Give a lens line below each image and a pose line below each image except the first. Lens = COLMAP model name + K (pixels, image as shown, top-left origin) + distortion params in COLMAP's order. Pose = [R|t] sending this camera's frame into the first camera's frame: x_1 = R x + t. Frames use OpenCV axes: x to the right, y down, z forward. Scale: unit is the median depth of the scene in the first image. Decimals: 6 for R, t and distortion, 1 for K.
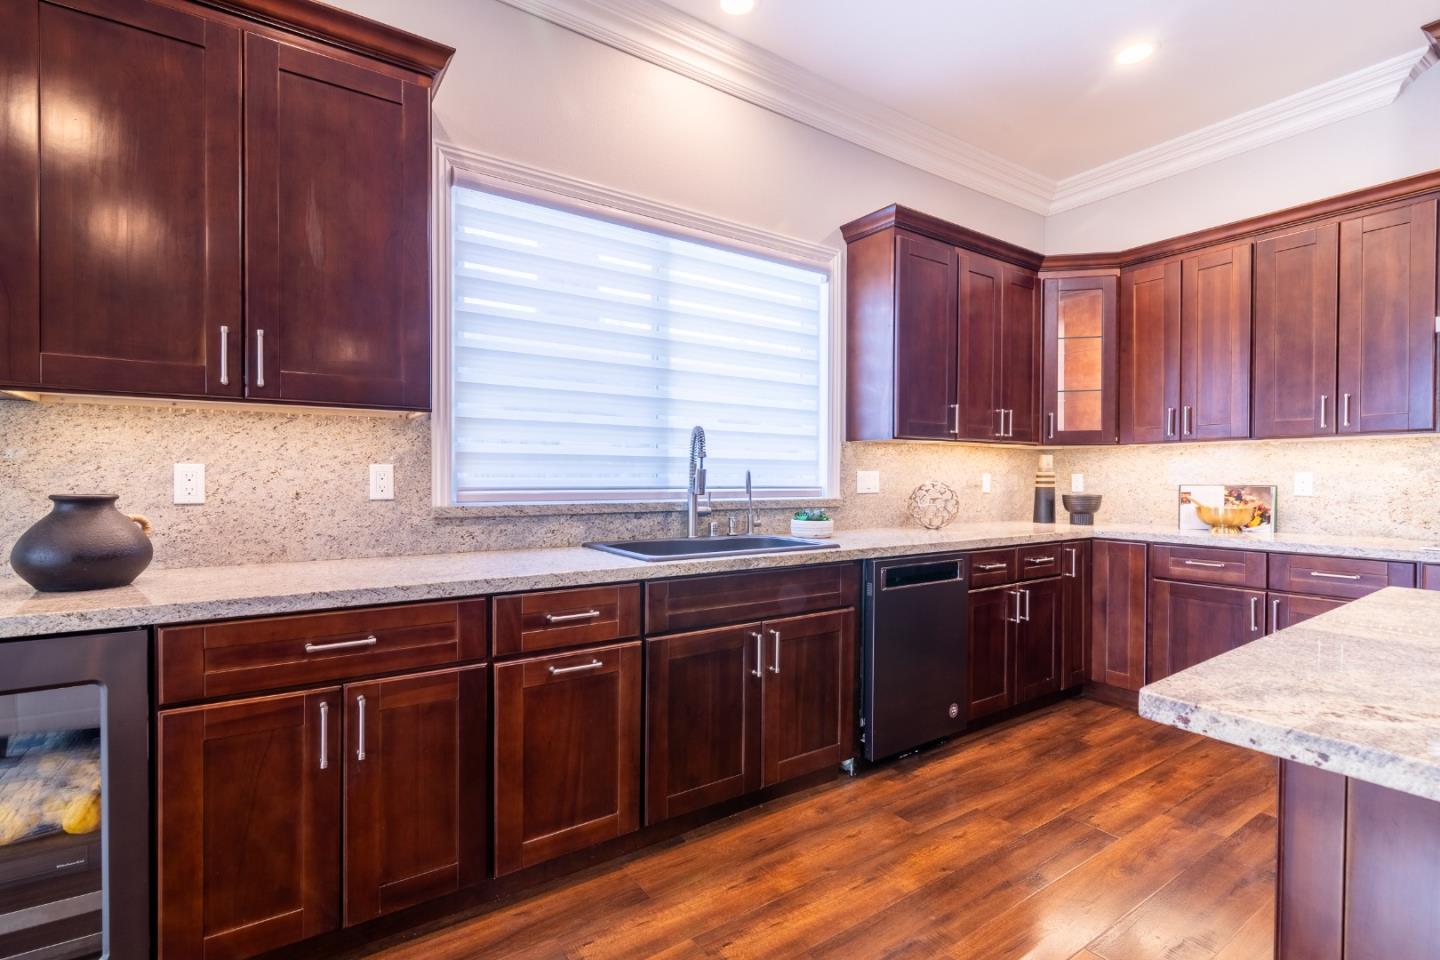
lens RADIAL K [[656.0, 0, 712.5], [0, 656.0, 483.8], [0, 0, 1]] dist [-0.000361, 0.000206]
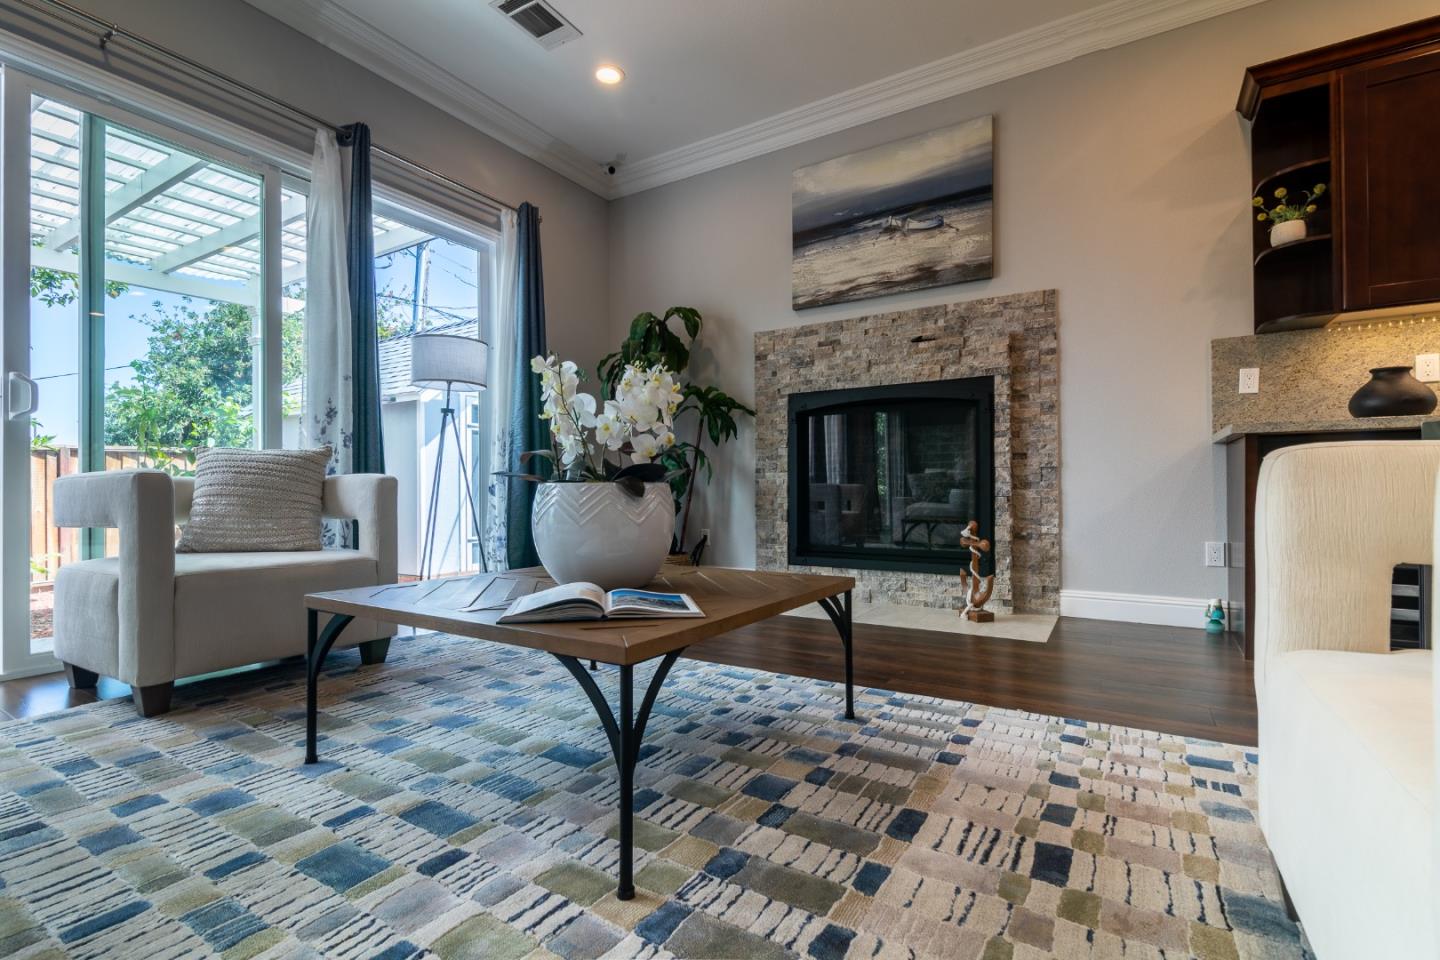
lens RADIAL K [[656.0, 0, 712.5], [0, 656.0, 483.8], [0, 0, 1]] dist [-0.000361, 0.000206]
pose [[0.404322, -0.015696, -0.914482, -0.067849], [0.000305, 0.999855, -0.017026, 0.167152], [0.914617, 0.006605, 0.404268, -0.616932]]
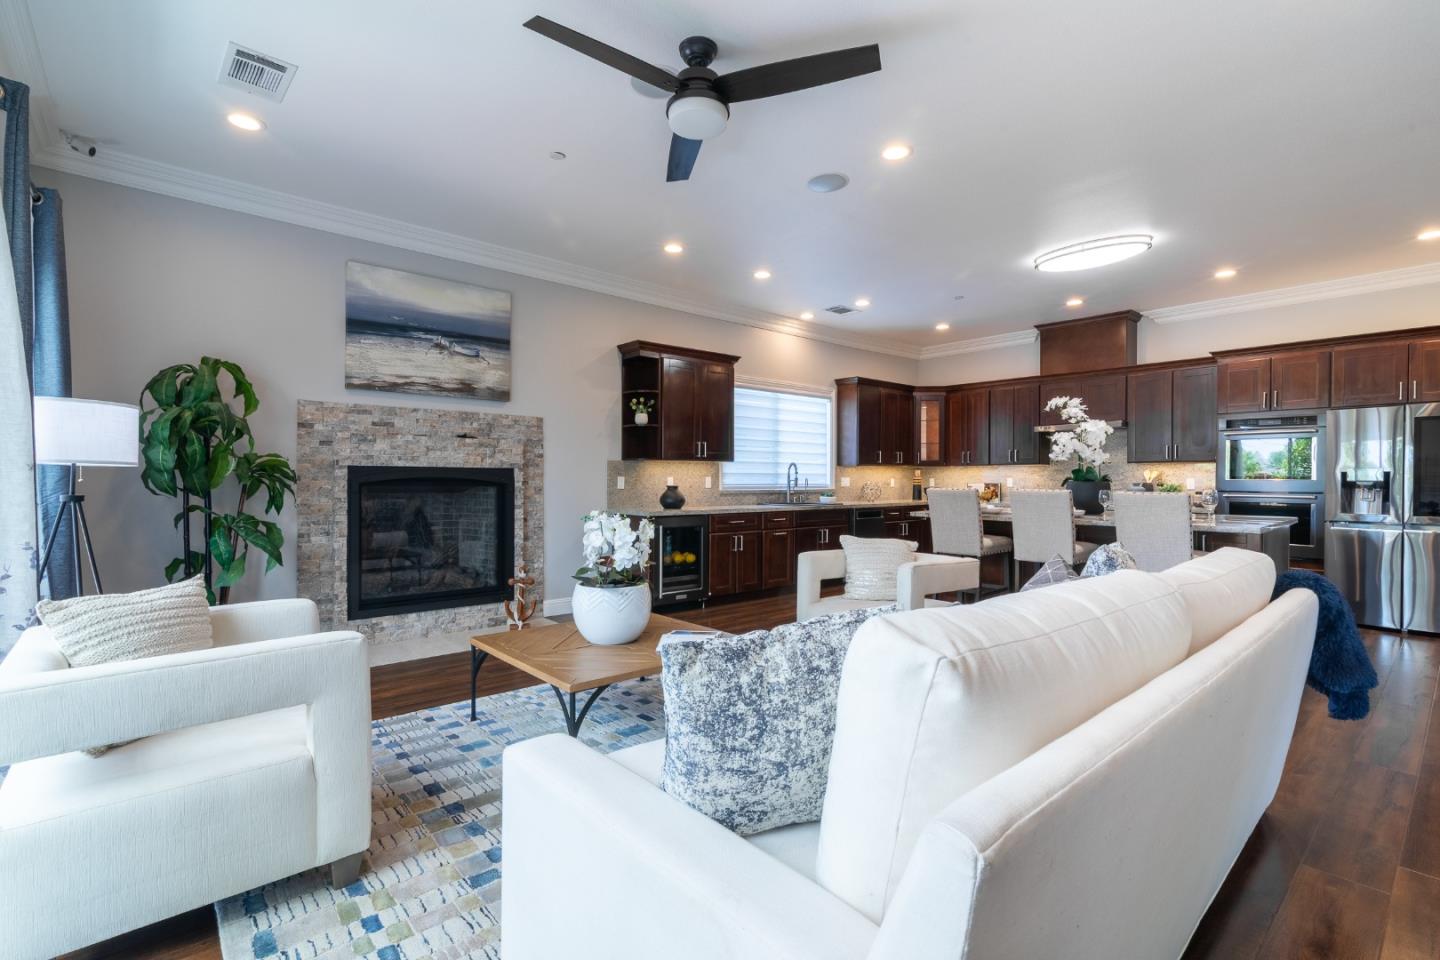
lens RADIAL K [[656.0, 0, 712.5], [0, 656.0, 483.8], [0, 0, 1]] dist [-0.000361, 0.000206]
pose [[0.993235, -0.003626, 0.116062, -0.585296], [0.004092, 0.999985, -0.003776, 0.010897], [-0.116047, 0.004225, 0.993235, -1.490388]]
